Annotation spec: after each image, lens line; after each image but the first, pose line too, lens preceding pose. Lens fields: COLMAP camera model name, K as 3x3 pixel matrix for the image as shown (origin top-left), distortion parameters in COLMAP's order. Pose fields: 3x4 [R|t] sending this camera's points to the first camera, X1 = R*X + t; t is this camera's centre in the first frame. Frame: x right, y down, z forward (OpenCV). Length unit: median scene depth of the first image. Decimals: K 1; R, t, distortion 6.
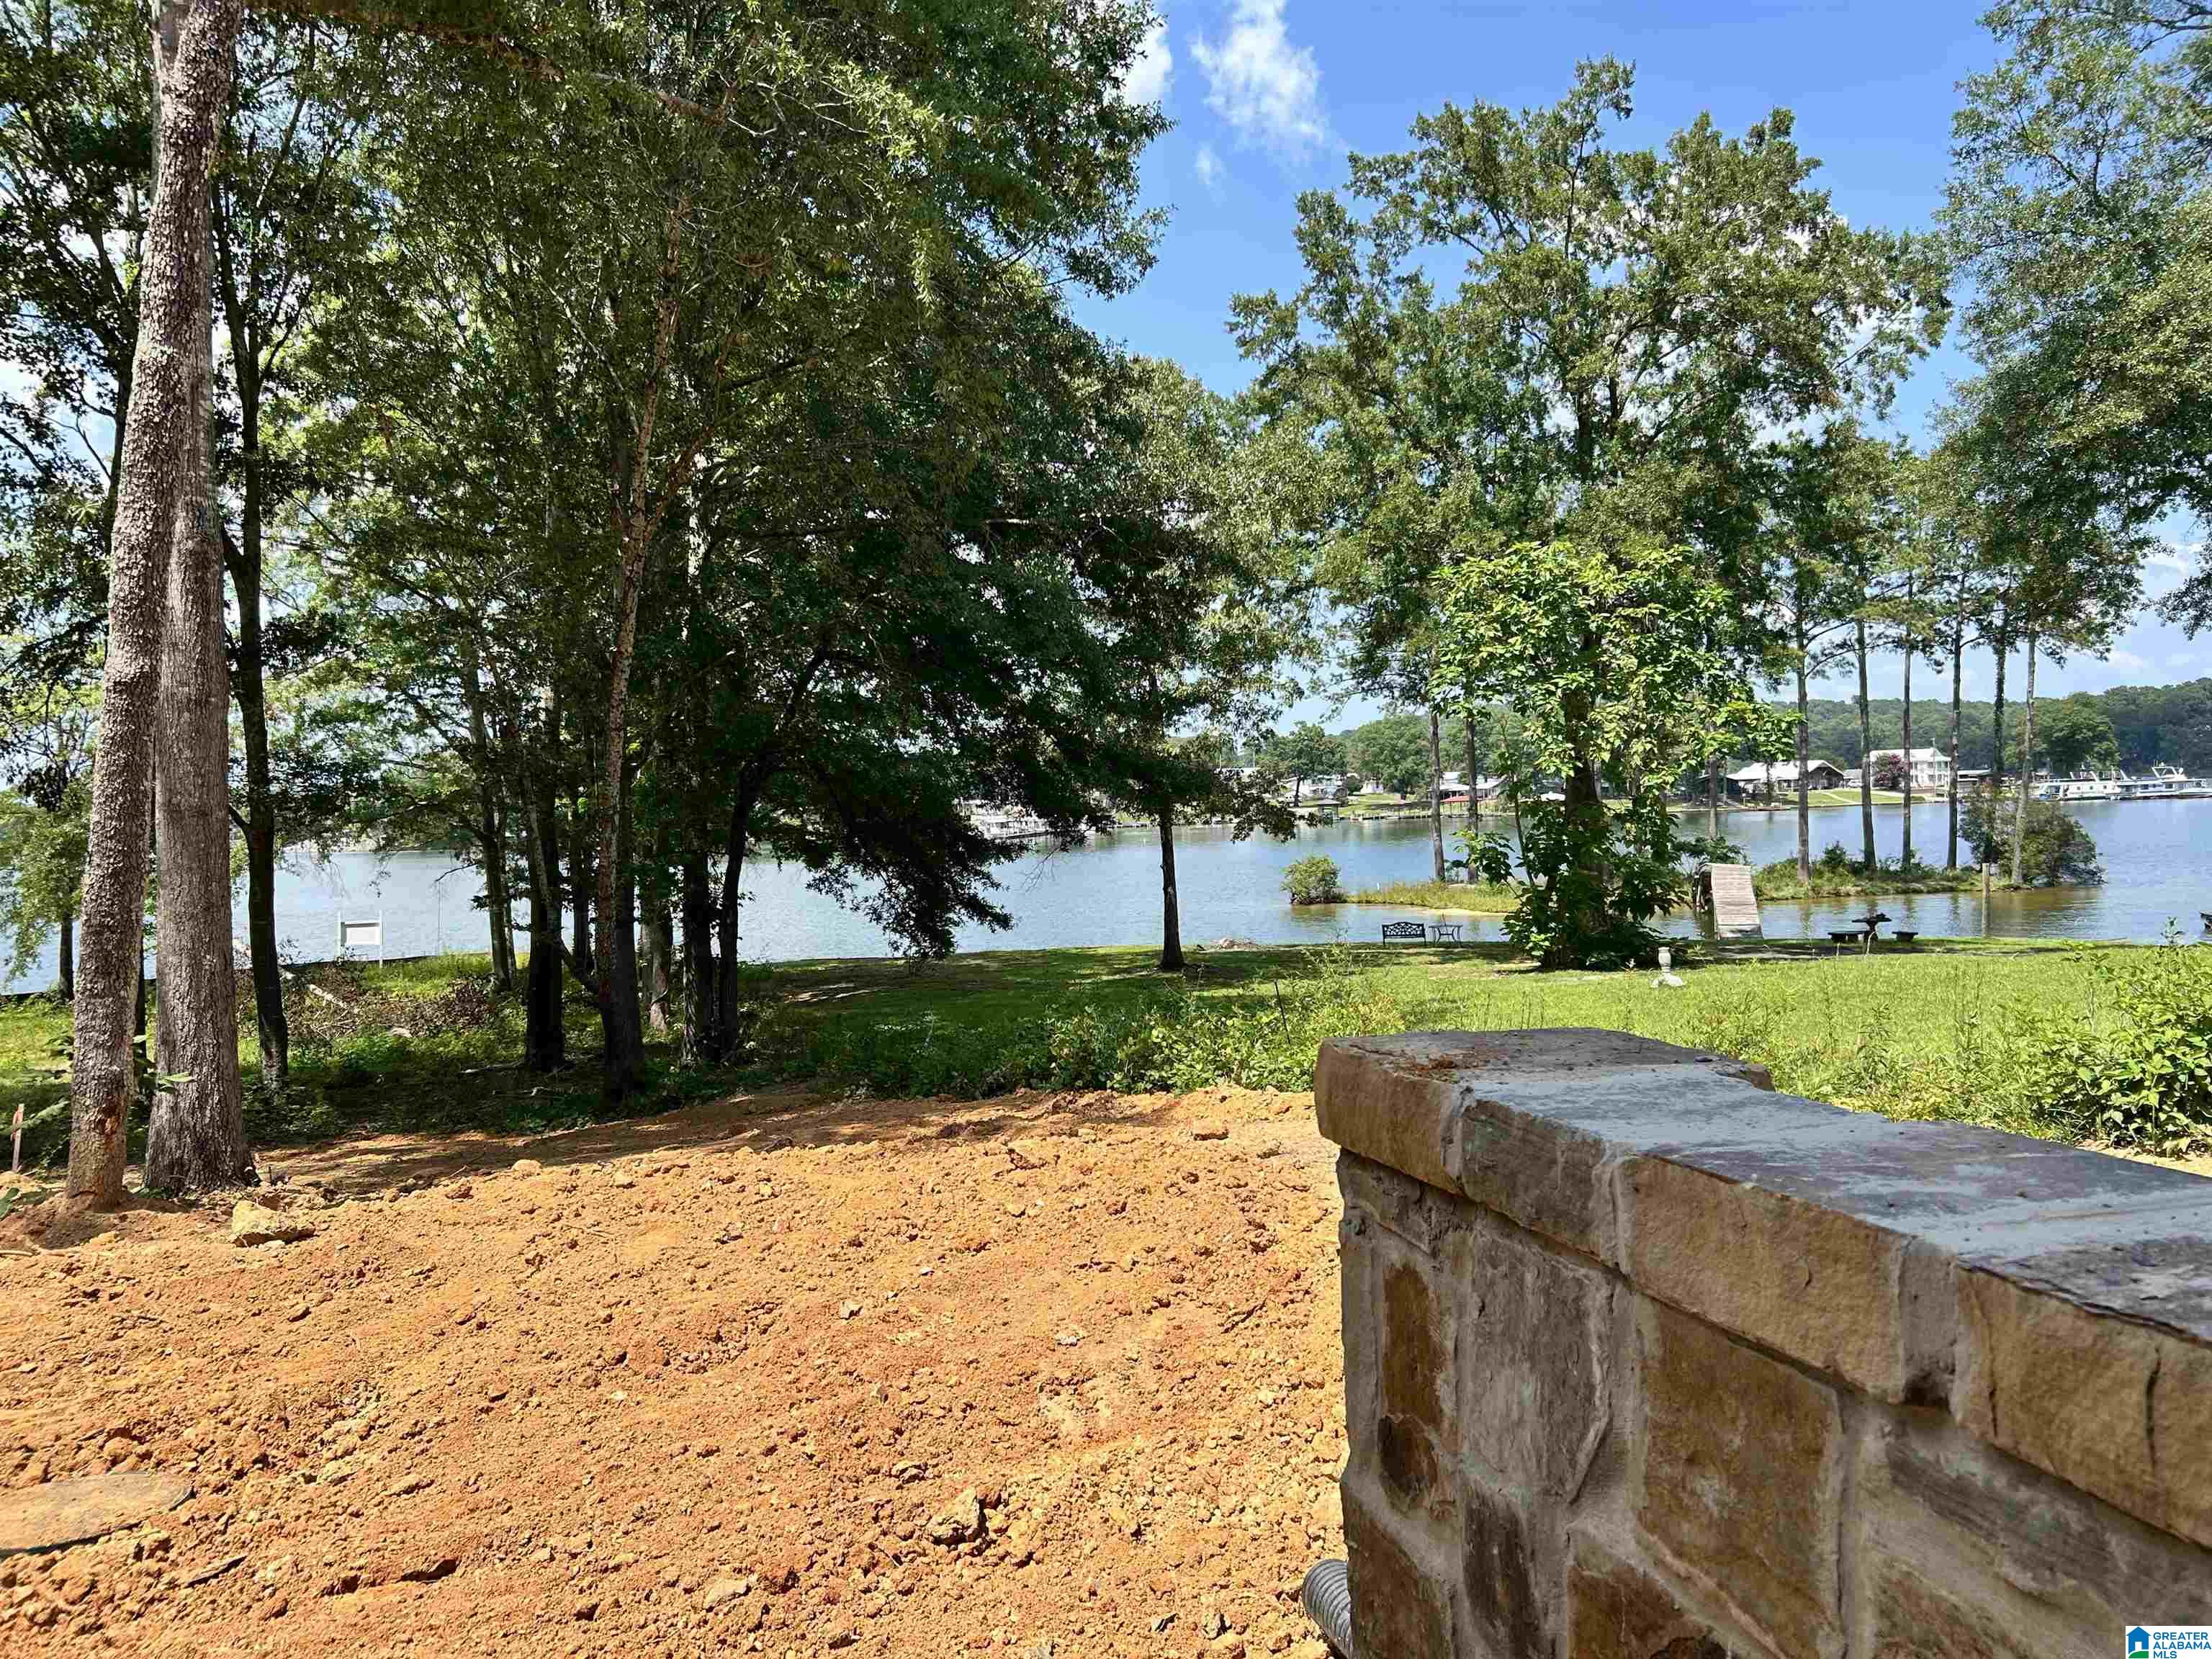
lens RADIAL K [[1641.2, 0, 1106.0], [0, 1641.2, 829.5], [0, 0, 1]] dist [0.047633, -0.045354]
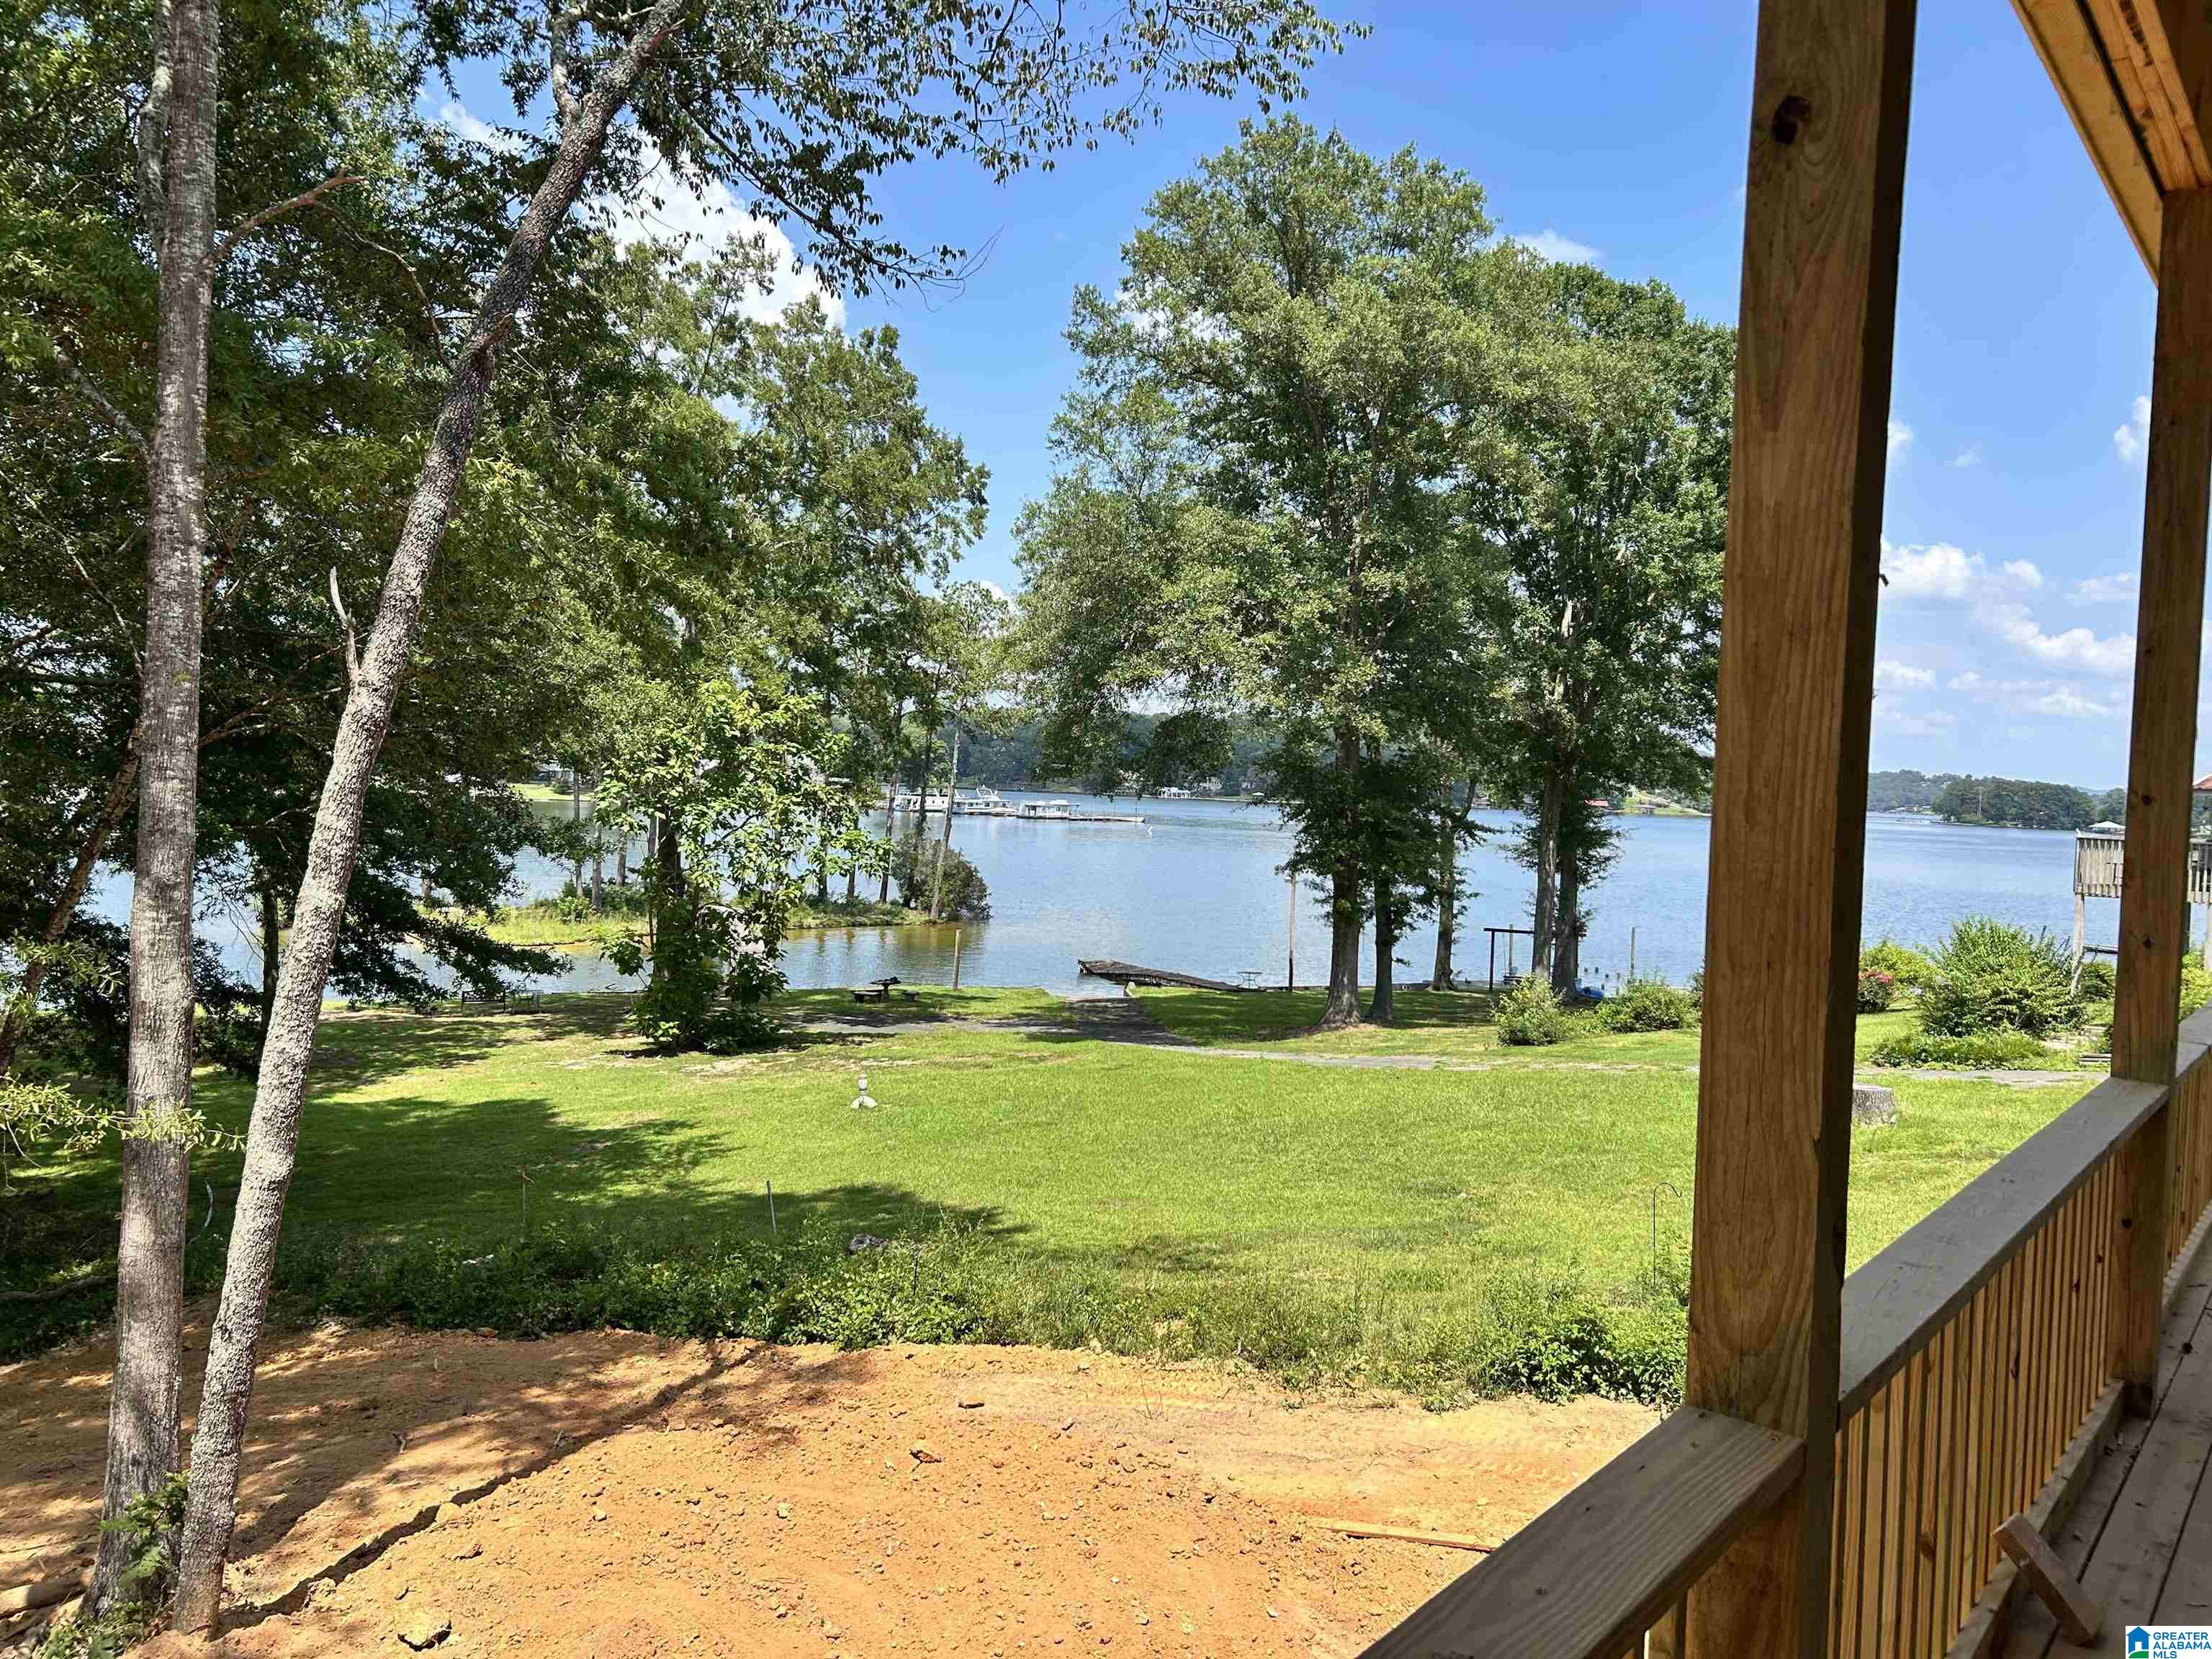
lens RADIAL K [[1699.2, 0, 1087.7], [0, 1699.2, 842.2], [0, 0, 1]] dist [0.065207, -0.094824]
pose [[0.782001, 0.031473, 0.622482, -0.222982], [-0.059352, 0.997946, 0.024105, -0.095519], [-0.620445, -0.055795, 0.782263, -0.066884]]
